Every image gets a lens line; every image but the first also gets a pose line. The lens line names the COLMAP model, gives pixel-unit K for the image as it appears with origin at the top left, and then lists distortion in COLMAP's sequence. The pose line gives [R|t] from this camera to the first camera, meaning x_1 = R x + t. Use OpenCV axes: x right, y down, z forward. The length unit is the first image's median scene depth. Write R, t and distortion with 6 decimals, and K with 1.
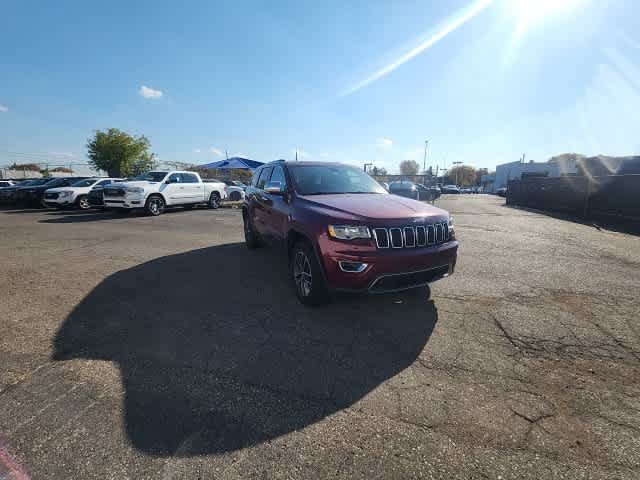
lens RADIAL K [[260.7, 0, 322.2], [0, 260.7, 238.1], [0, 0, 1]] dist [0.017177, -0.010995]
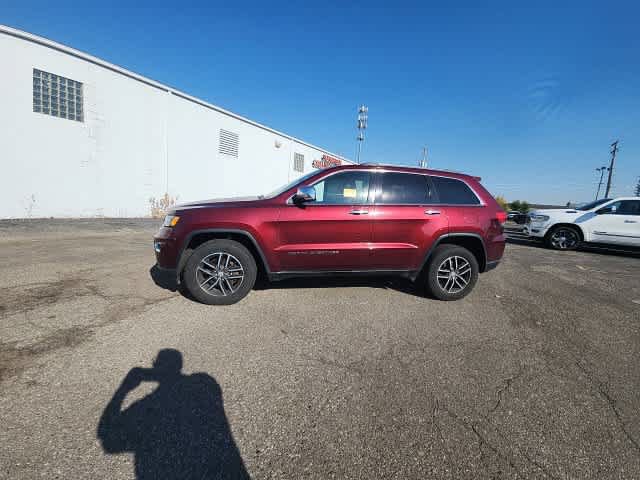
lens RADIAL K [[260.7, 0, 321.9], [0, 260.7, 237.2], [0, 0, 1]] dist [0.017177, -0.010995]
pose [[-0.282074, 0.110583, -0.952998, 0.372319], [-0.252569, 0.949736, 0.184961, -0.093938], [0.925550, 0.292871, -0.239966, 0.524615]]
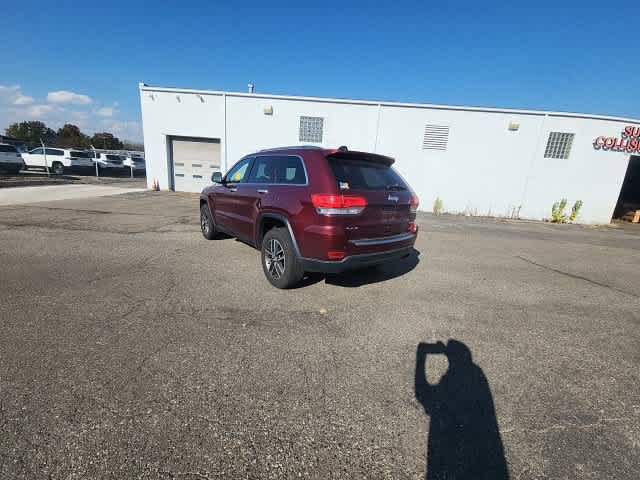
lens RADIAL K [[260.7, 0, 321.7], [0, 260.7, 236.1], [0, 0, 1]] dist [0.017177, -0.010995]
pose [[-0.975986, -0.024399, -0.216464, 0.021824], [-0.110086, 0.912720, 0.393476, -0.184820], [0.187971, 0.407857, -0.893487, 0.897912]]
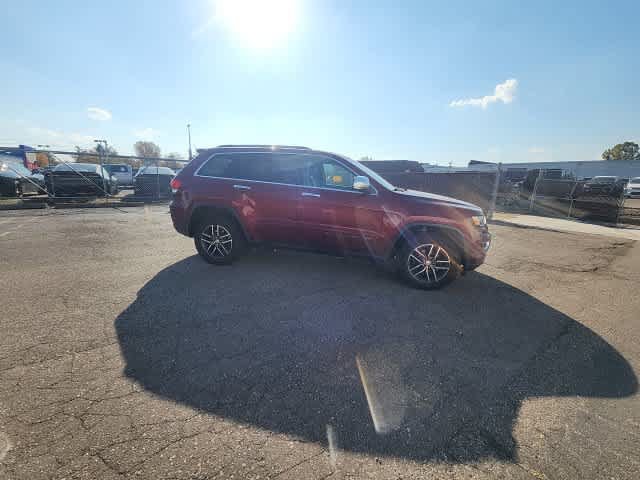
lens RADIAL K [[260.7, 0, 321.8], [0, 260.7, 237.3], [0, 0, 1]] dist [0.017177, -0.010995]
pose [[0.625291, -0.153942, 0.765057, -0.341756], [0.119429, 0.987679, 0.101127, -0.040211], [-0.771199, 0.028136, 0.635972, 0.184446]]
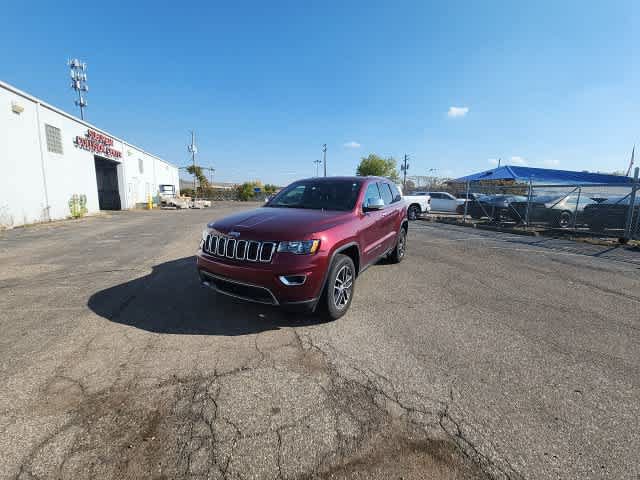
lens RADIAL K [[260.7, 0, 319.8], [0, 260.7, 238.7], [0, 0, 1]] dist [0.017177, -0.010995]
pose [[0.542465, 0.143078, -0.827804, 0.363356], [-0.177886, 0.982608, 0.053265, -0.041720], [0.821029, 0.118361, 0.558483, 0.175699]]
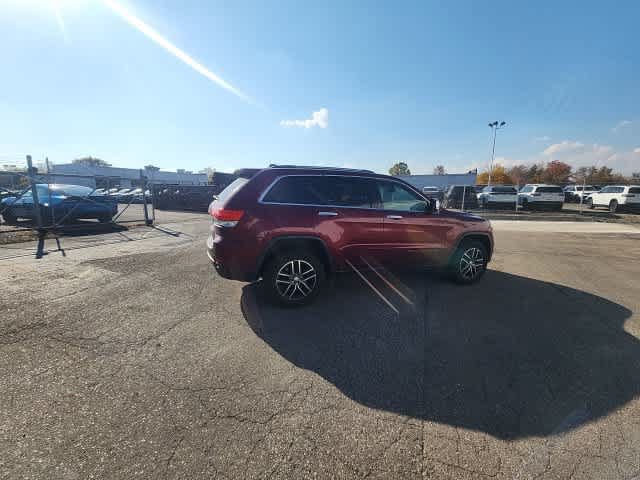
lens RADIAL K [[260.7, 0, 320.9], [0, 260.7, 238.6], [0, 0, 1]] dist [0.017177, -0.010995]
pose [[0.106713, -0.172482, 0.979215, -0.443626], [0.179920, 0.971930, 0.151591, -0.103636], [-0.977876, 0.160004, 0.134750, 0.458011]]
